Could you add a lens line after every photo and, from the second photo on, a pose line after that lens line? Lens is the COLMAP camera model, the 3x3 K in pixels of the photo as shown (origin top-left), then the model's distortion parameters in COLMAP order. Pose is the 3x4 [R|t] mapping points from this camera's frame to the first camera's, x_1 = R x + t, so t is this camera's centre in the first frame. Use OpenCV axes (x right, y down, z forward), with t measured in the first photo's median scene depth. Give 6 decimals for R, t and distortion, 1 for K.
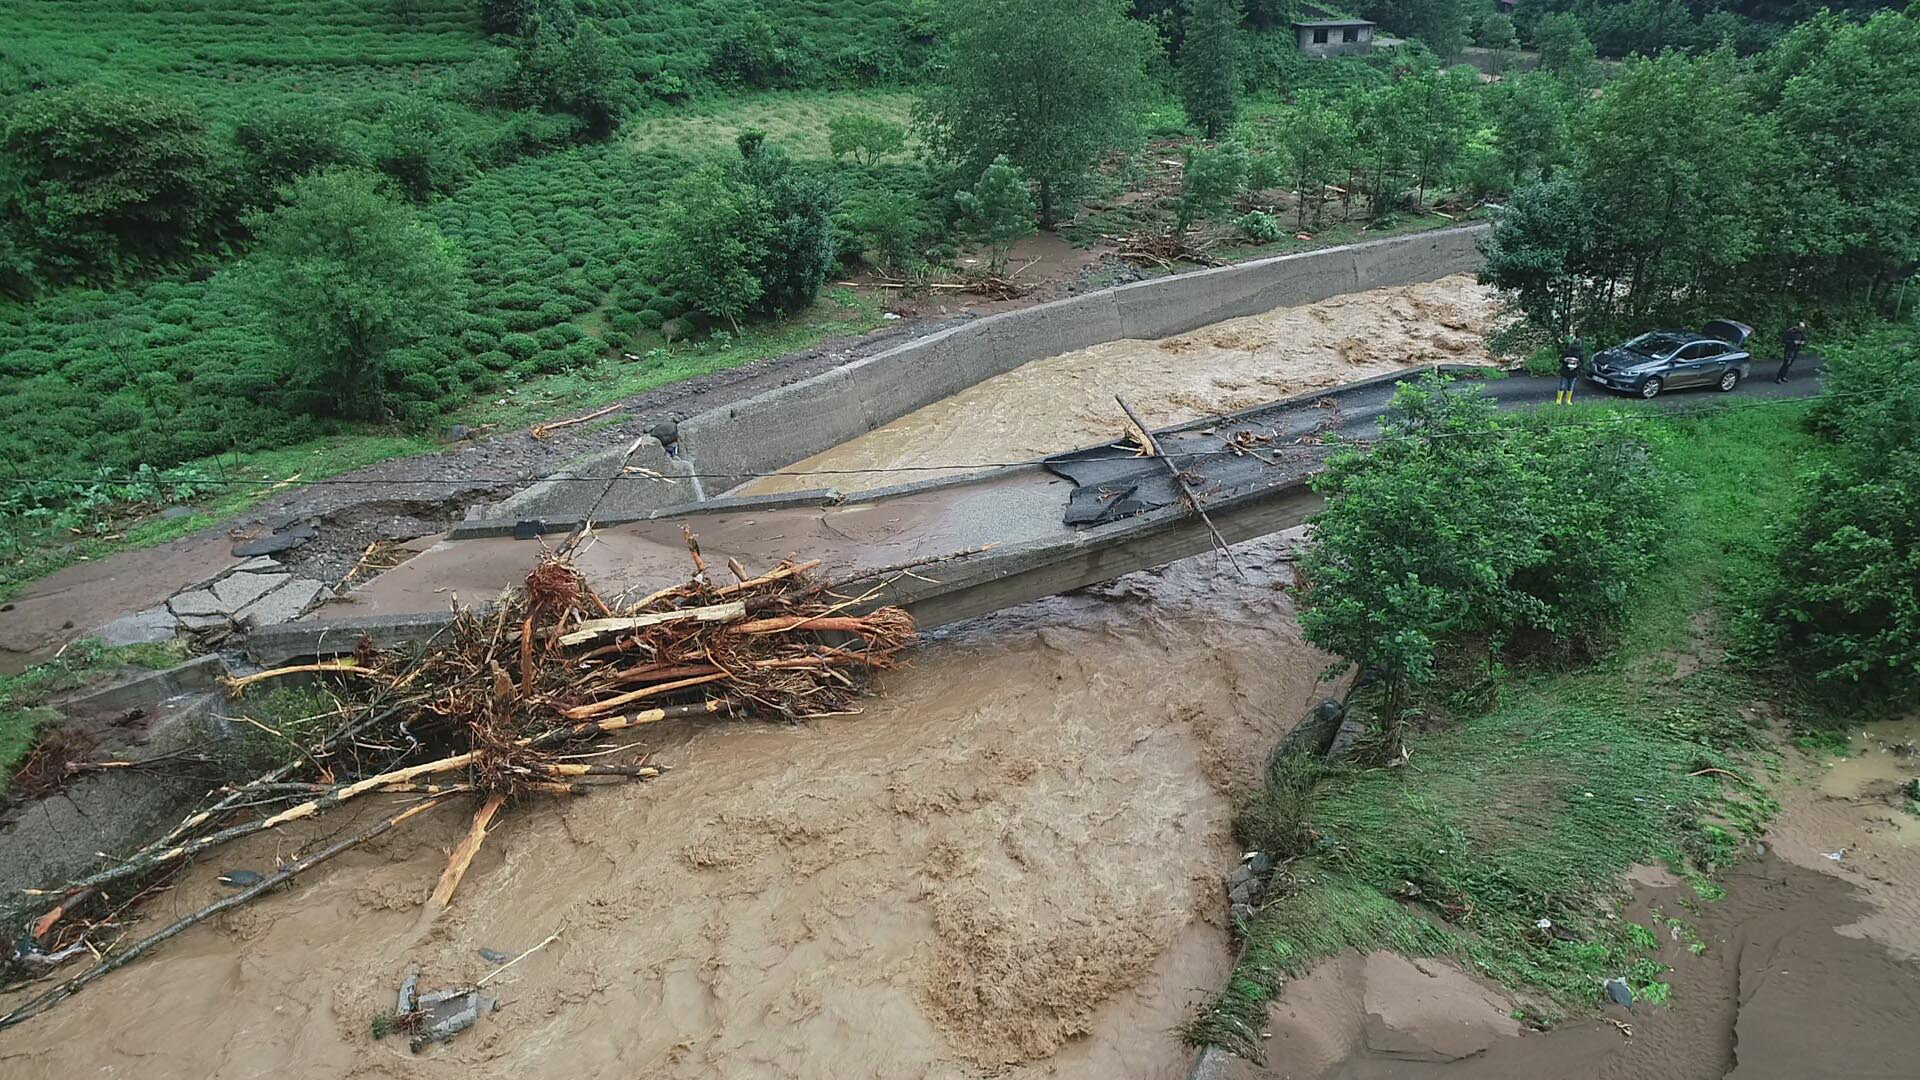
lens RADIAL K [[1525.6, 0, 942.8], [0, 1525.6, 531.2], [0, 0, 1]] dist [-0.011067, 0.010827]
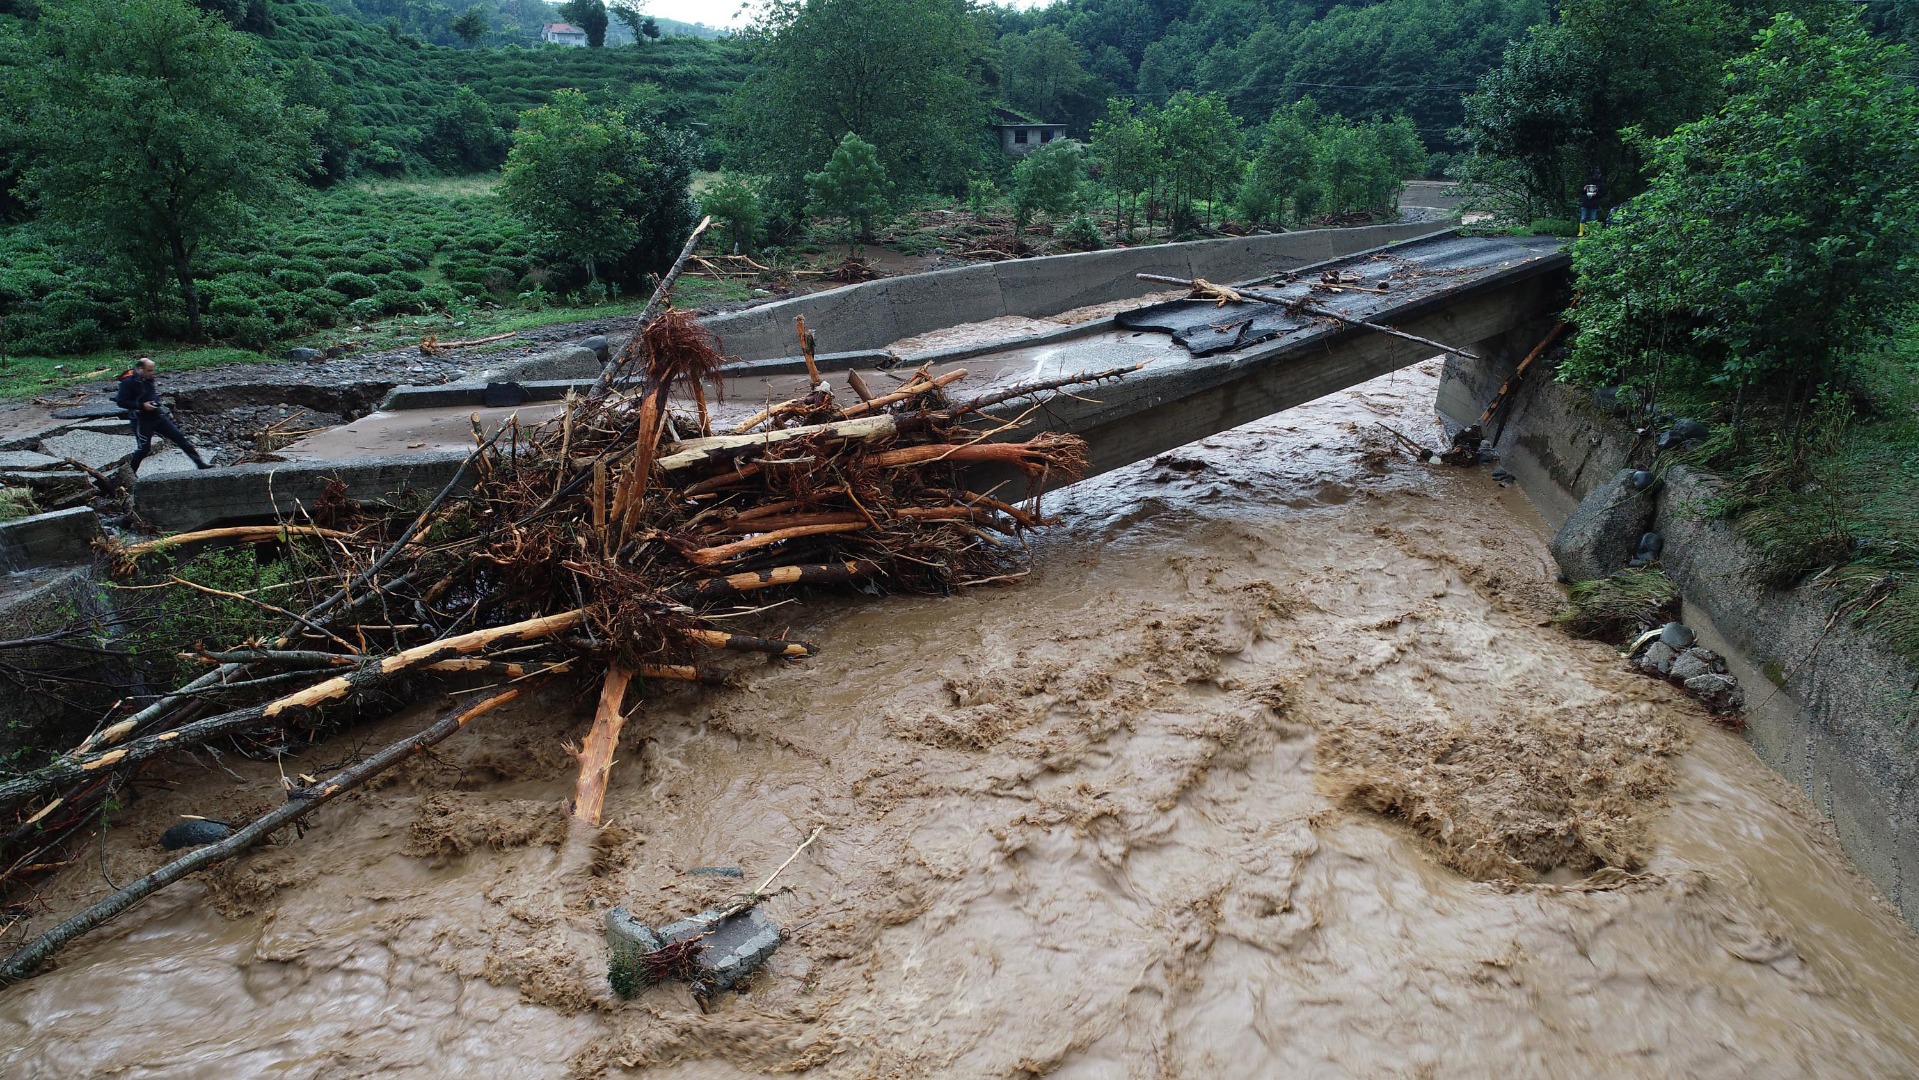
lens RADIAL K [[1408.0, 0, 965.3], [0, 1408.0, 537.4], [0, 0, 1]] dist [-0.002345, -0.000311]
pose [[0.954943, -0.067676, 0.288970, -0.188524], [0.103656, 0.988393, -0.111066, 0.116834], [-0.278099, 0.136015, 0.950874, 0.231704]]
